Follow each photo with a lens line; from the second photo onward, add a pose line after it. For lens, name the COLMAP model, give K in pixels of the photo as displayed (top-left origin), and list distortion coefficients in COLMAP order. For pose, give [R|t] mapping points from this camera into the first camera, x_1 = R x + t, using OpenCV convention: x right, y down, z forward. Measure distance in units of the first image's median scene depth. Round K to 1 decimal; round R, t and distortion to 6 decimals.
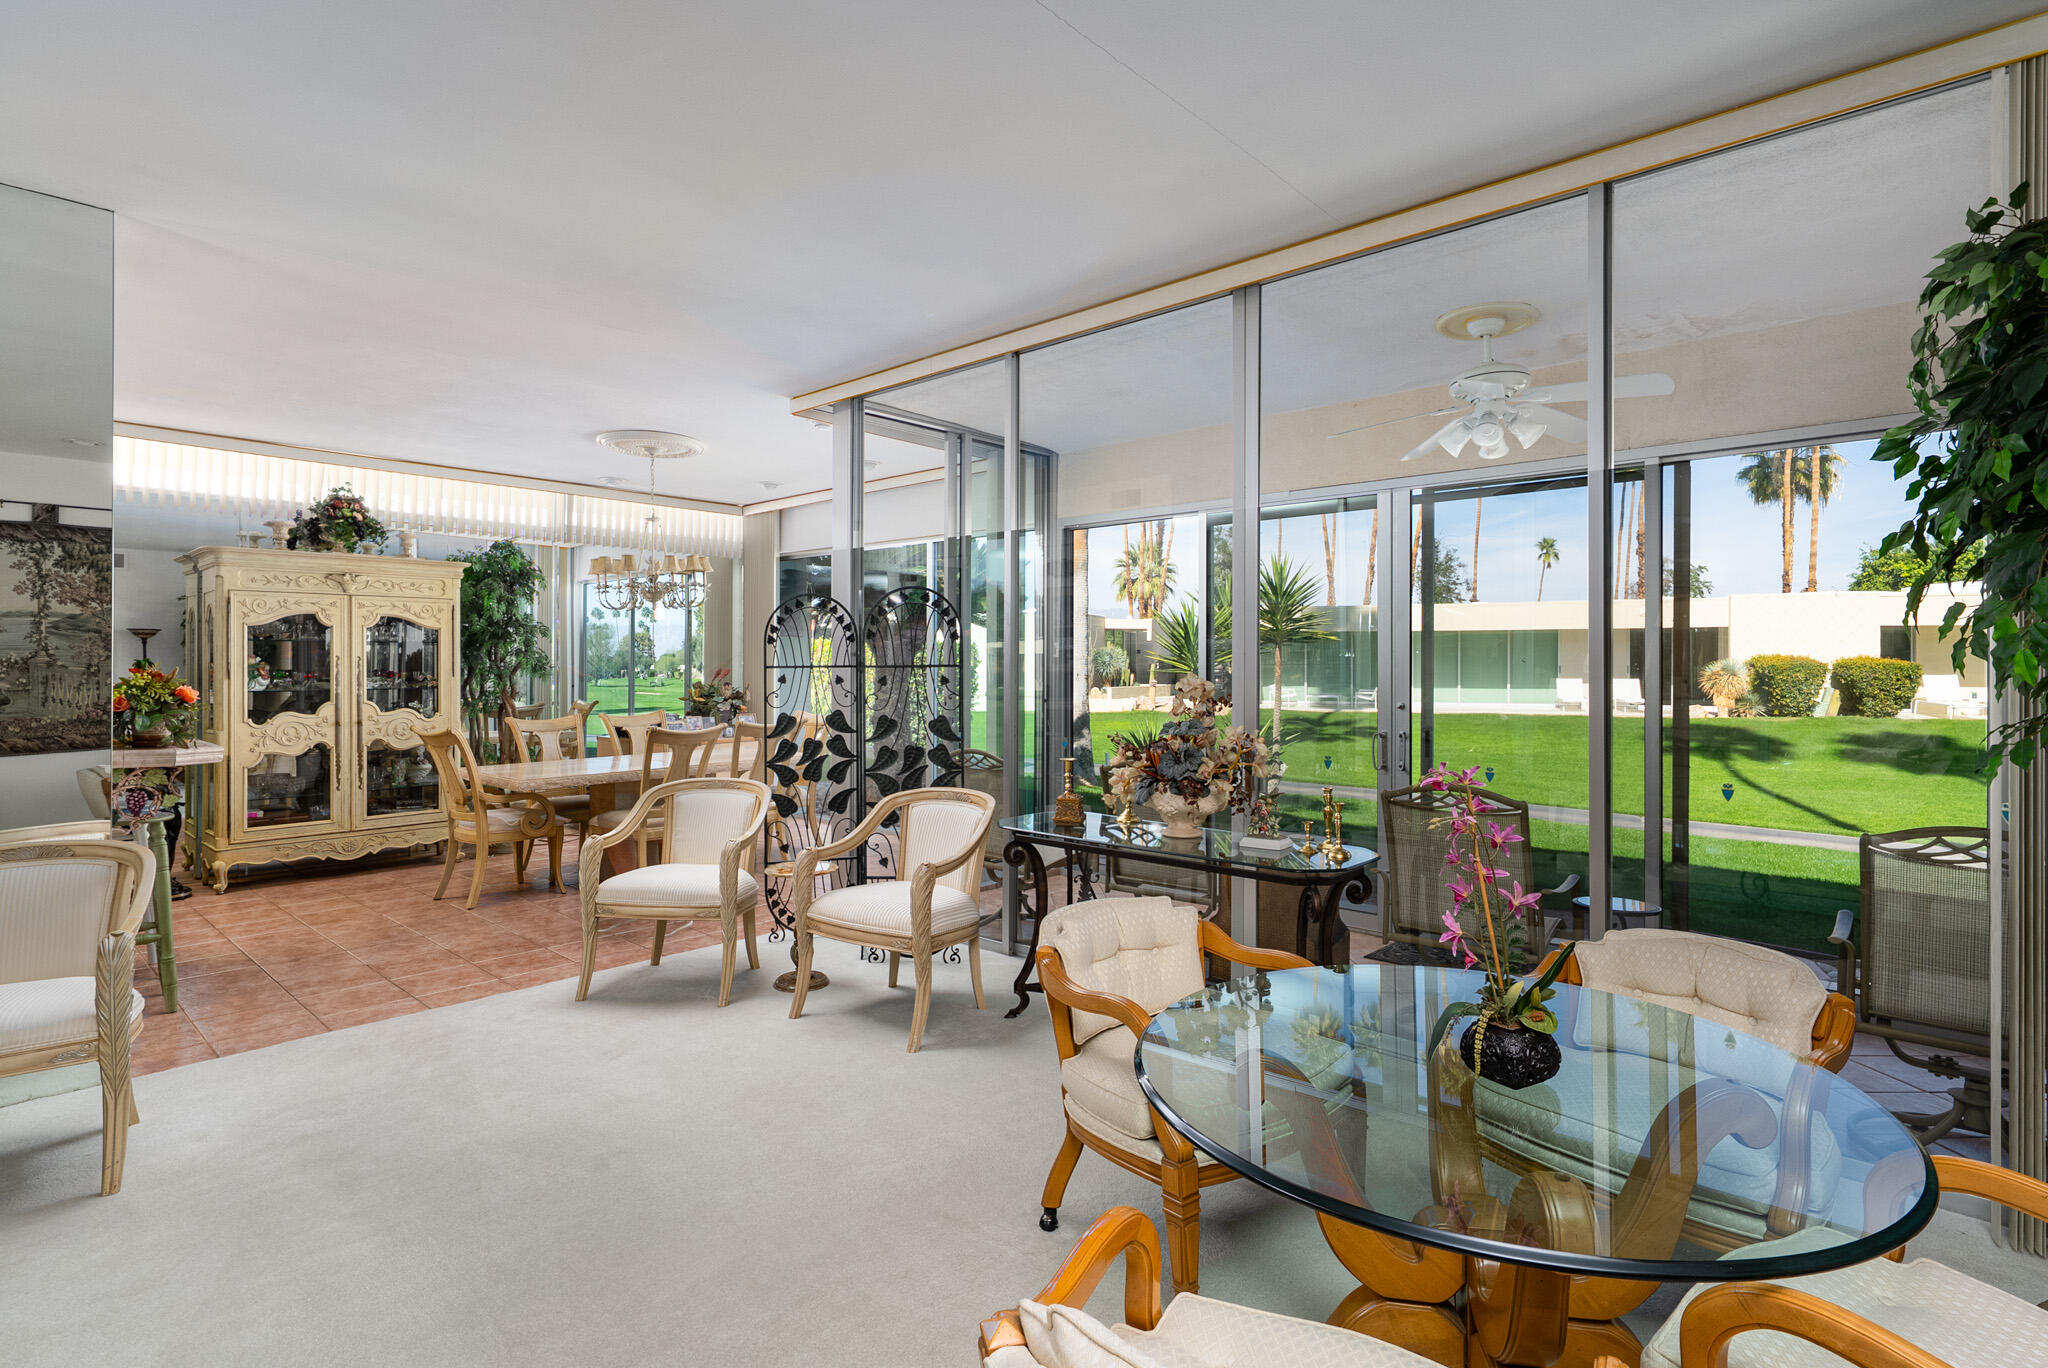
lens RADIAL K [[999.7, 0, 1022.3], [0, 999.7, 675.3], [0, 0, 1]] dist [0.000616, -0.000294]
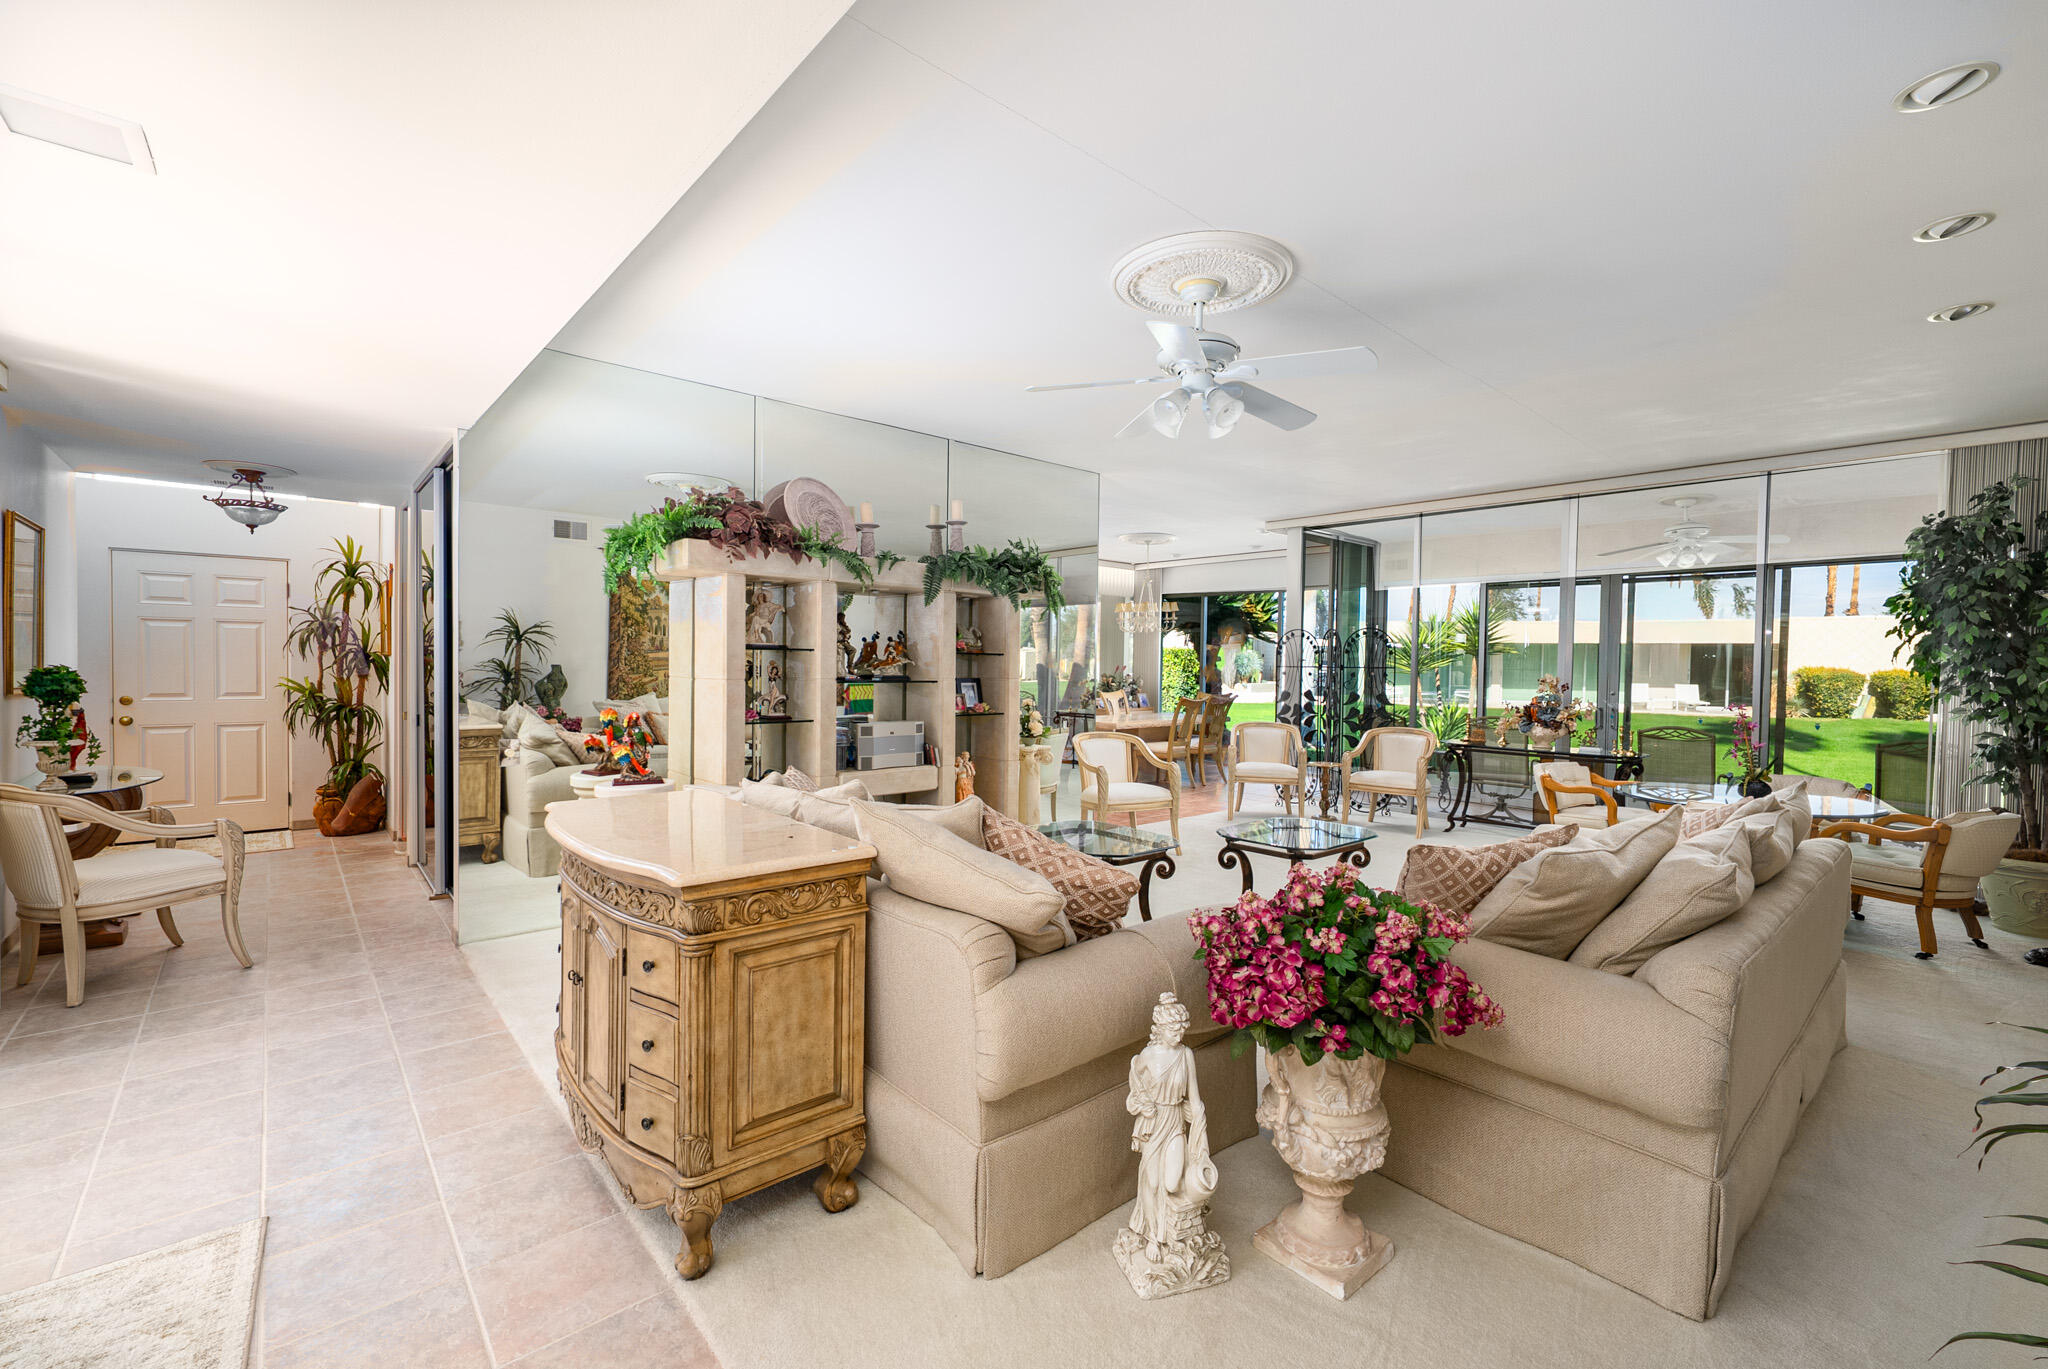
lens RADIAL K [[863.4, 0, 1026.6], [0, 863.4, 689.4], [0, 0, 1]] dist [-0.000471, -0.000029]
pose [[0.995487, 0.019569, -0.092863, -0.321766], [-0.017715, 0.999628, 0.020743, 0.005553], [0.093235, -0.019004, 0.995463, -0.400742]]
